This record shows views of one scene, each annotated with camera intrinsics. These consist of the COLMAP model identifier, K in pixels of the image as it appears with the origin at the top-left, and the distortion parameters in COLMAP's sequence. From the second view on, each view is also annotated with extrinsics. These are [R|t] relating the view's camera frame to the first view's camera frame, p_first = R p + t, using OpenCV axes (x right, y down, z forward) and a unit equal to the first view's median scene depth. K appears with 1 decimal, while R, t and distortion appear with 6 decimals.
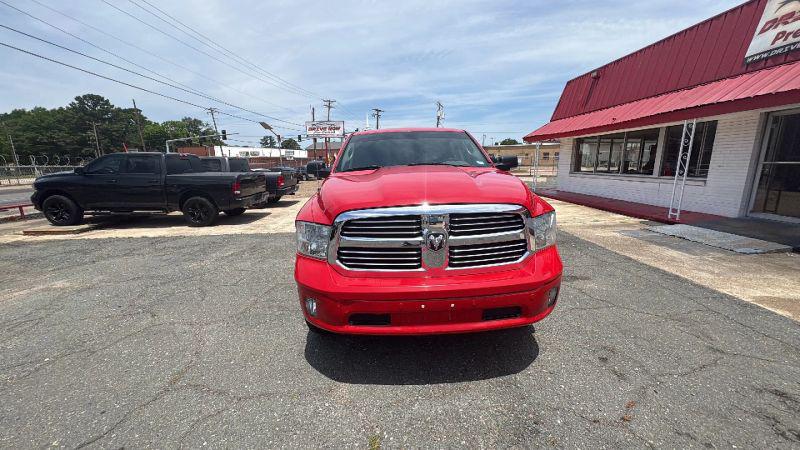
lens RADIAL K [[303.6, 0, 400.0], [0, 303.6, 225.0], [0, 0, 1]] dist [0.000219, -0.000193]
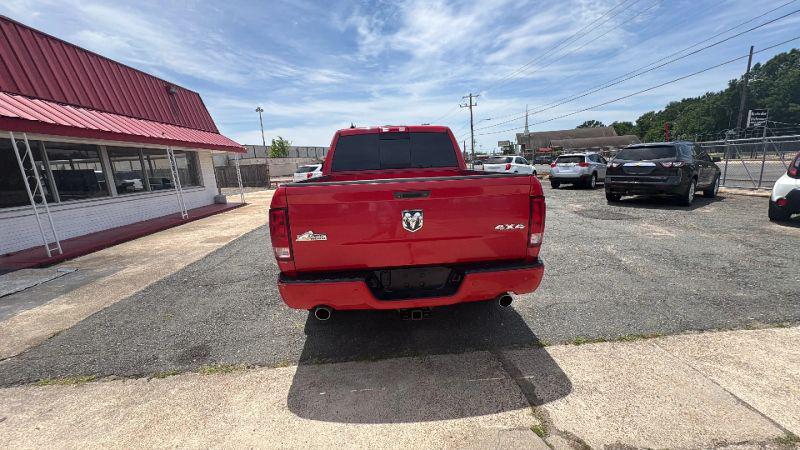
lens RADIAL K [[302.1, 0, 399.3], [0, 302.1, 226.2], [0, 0, 1]] dist [-0.000624, -0.000127]
pose [[-0.997106, 0.075078, -0.011956, 0.010515], [0.064096, 0.914772, 0.398853, -0.184669], [0.040882, 0.396932, -0.916937, 0.917862]]
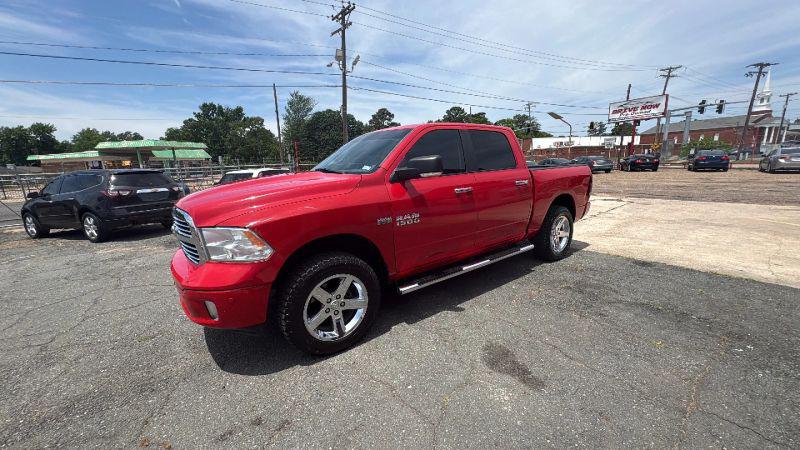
lens RADIAL K [[303.6, 0, 400.0], [0, 303.6, 225.0], [0, 0, 1]] dist [0.000219, -0.000193]
pose [[0.564442, 0.162131, -0.809394, 0.332004], [-0.137399, 0.985297, 0.101549, -0.045984], [0.813958, 0.053892, 0.578419, 0.187564]]
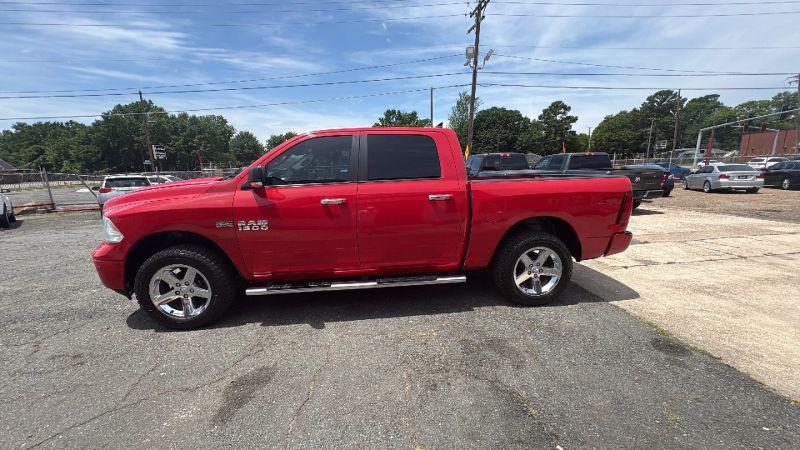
lens RADIAL K [[305.9, 0, 400.0], [0, 305.9, 225.0], [0, 0, 1]] dist [0.000154, 0.000010]
pose [[0.070788, 0.202929, -0.976631, 0.403618], [-0.178486, 0.965863, 0.187755, -0.102908], [0.981393, 0.161024, 0.104591, 0.454440]]
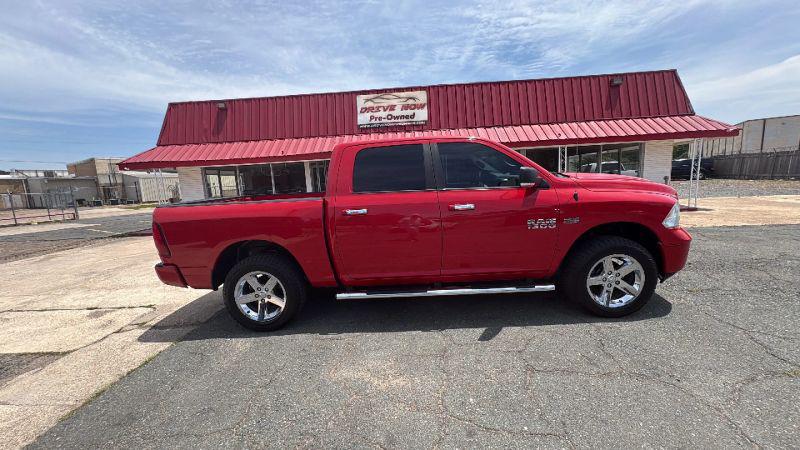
lens RADIAL K [[302.1, 0, 399.3], [0, 302.1, 226.2], [0, 0, 1]] dist [-0.000624, -0.000127]
pose [[0.077067, -0.133824, 0.988004, -0.377610], [0.252445, 0.961280, 0.110513, -0.079019], [-0.964537, 0.240900, 0.107866, 0.447402]]
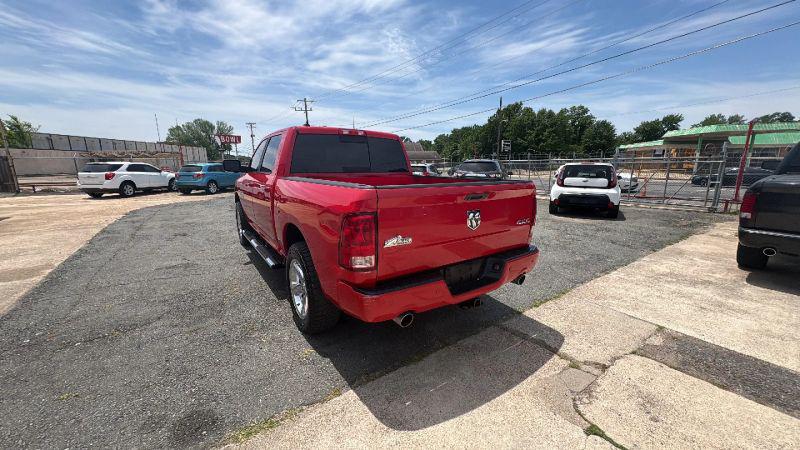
lens RADIAL K [[302.1, 0, 399.3], [0, 302.1, 226.2], [0, 0, 1]] dist [-0.000624, -0.000127]
pose [[-0.841604, 0.131297, -0.523892, 0.164298], [-0.089975, 0.922363, 0.375702, -0.183180], [0.532547, 0.363330, -0.764451, 0.878177]]
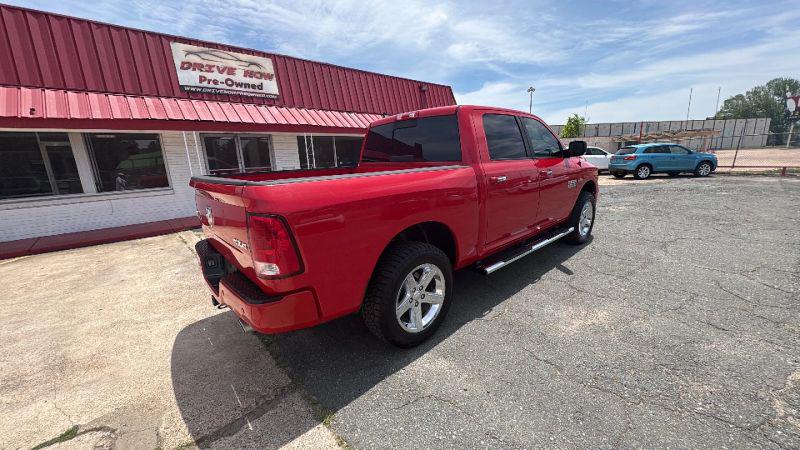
lens RADIAL K [[303.6, 0, 400.0], [0, 303.6, 225.0], [0, 0, 1]] dist [0.000219, -0.000193]
pose [[-0.633897, -0.115153, 0.764797, -0.255144], [0.215140, 0.923573, 0.317377, -0.141776], [-0.742892, 0.365723, -0.560676, 0.758432]]
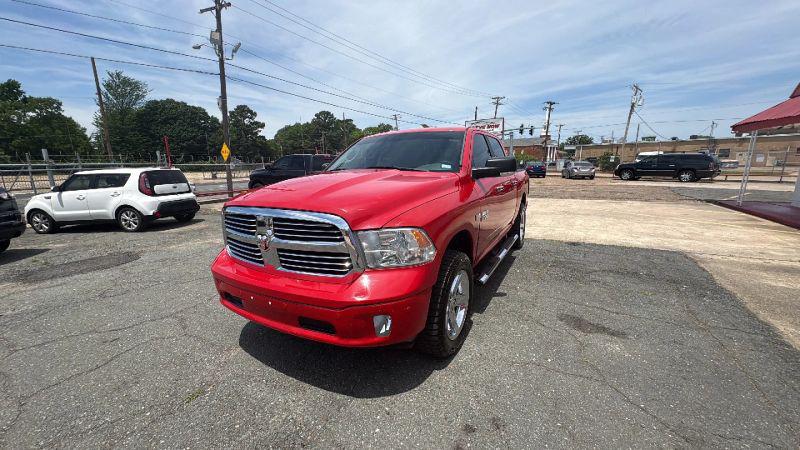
lens RADIAL K [[303.6, 0, 400.0], [0, 303.6, 225.0], [0, 0, 1]] dist [0.000219, -0.000193]
pose [[0.854766, 0.108516, -0.507543, 0.194898], [-0.105848, 0.993793, 0.034218, -0.016115], [0.508106, 0.024474, 0.860947, 0.057255]]
